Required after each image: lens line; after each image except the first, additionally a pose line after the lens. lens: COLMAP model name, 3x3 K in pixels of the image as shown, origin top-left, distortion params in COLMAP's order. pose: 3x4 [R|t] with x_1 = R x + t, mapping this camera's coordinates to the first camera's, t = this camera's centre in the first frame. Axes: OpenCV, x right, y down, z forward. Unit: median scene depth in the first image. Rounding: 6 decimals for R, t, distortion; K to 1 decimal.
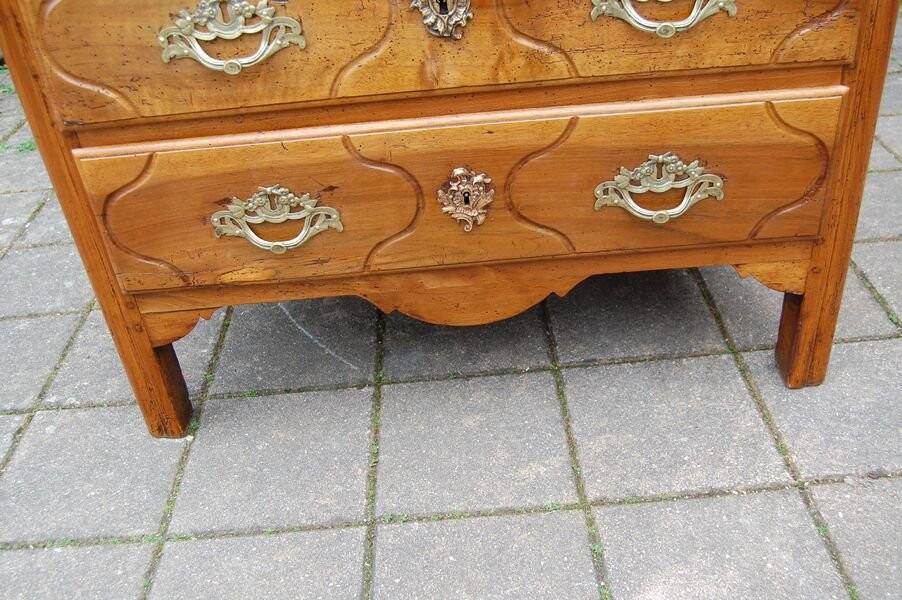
lens RADIAL K [[834.6, 0, 451.9], [0, 834.6, 303.0], [0, 0, 1]] dist [-0.069771, 0.000000]
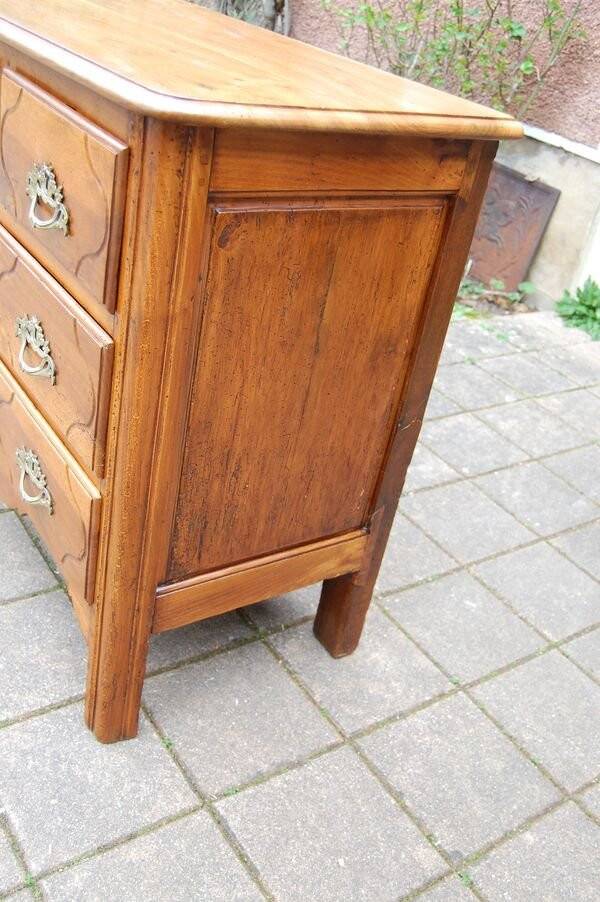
lens RADIAL K [[897.9, 0, 302.8], [0, 897.9, 436.6], [0, 0, 1]] dist [-0.063214, 0.000000]
pose [[0.522059, 0.568535, -0.635784, 1.282842], [-0.646406, 0.750051, 0.139935, -0.633286], [0.556429, 0.337921, 0.759076, 0.128227]]
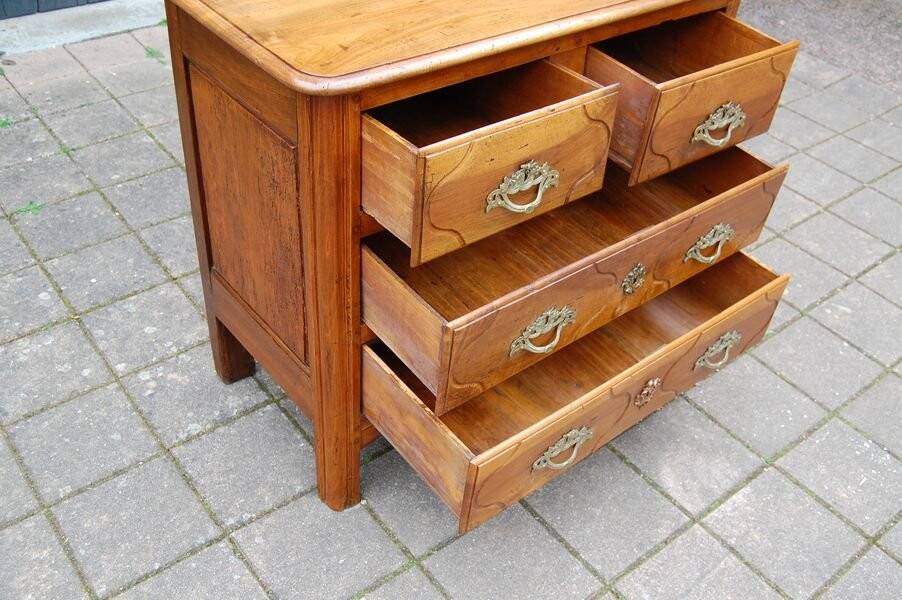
lens RADIAL K [[897.9, 0, 452.8], [0, 897.9, 301.8], [0, 0, 1]] dist [-0.063214, 0.000000]
pose [[0.788449, -0.271964, 0.551709, -1.133014], [0.228994, 0.962252, 0.147084, -0.433723], [-0.570885, 0.010370, 0.820965, -0.448074]]
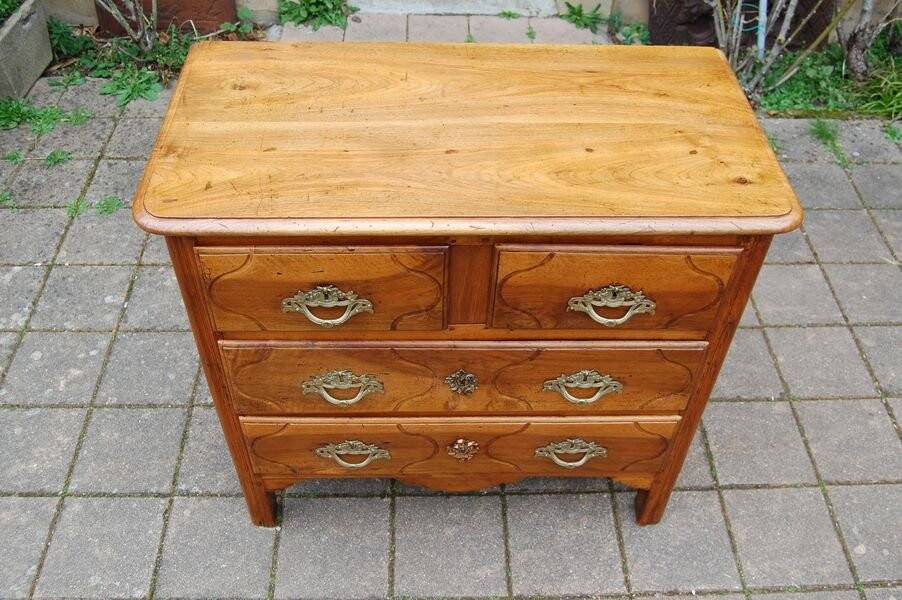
lens RADIAL K [[834.6, 0, 451.6], [0, 834.6, 301.8], [0, 0, 1]] dist [-0.069771, 0.000000]
pose [[0.994447, 0.075999, 0.072795, -0.151060], [-0.089356, 0.975180, 0.202582, -0.752331], [-0.055592, -0.207962, 0.976556, -0.625941]]
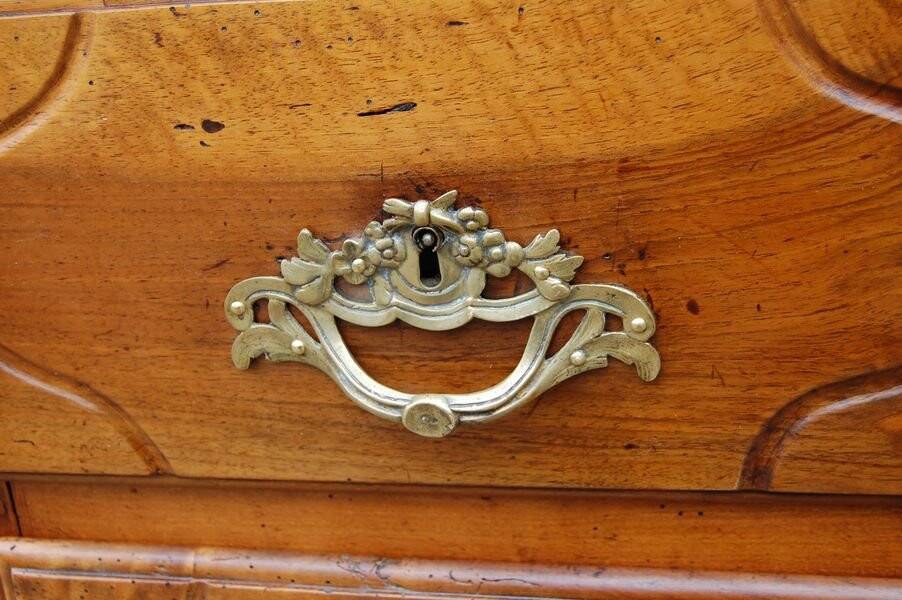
lens RADIAL K [[1280.1, 0, 453.7], [0, 1280.1, 297.5], [0, 0, 1]] dist [-0.025575, 0.000000]
pose [[0.973380, 0.080851, -0.214463, -0.155097], [-0.121861, 0.975060, -0.185495, -0.379243], [0.194117, 0.206692, 0.958956, 0.304453]]
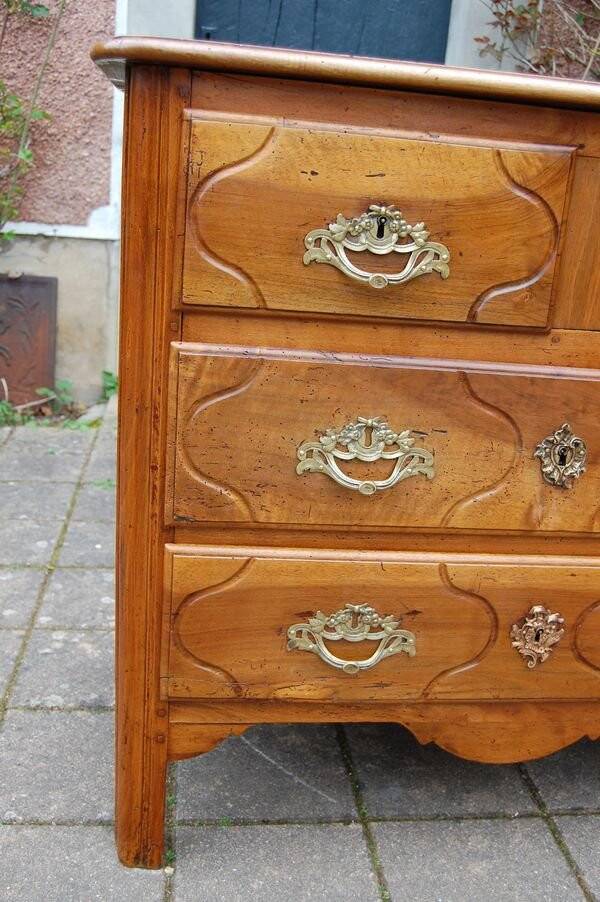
lens RADIAL K [[901.8, 0, 296.2], [0, 901.8, 455.5], [0, 0, 1]] dist [-0.068416, 0.000000]
pose [[0.983620, 0.125657, 0.129235, -0.425320], [-0.081686, 0.949854, -0.301834, 0.020172], [-0.160682, 0.286334, 0.944560, -0.054350]]
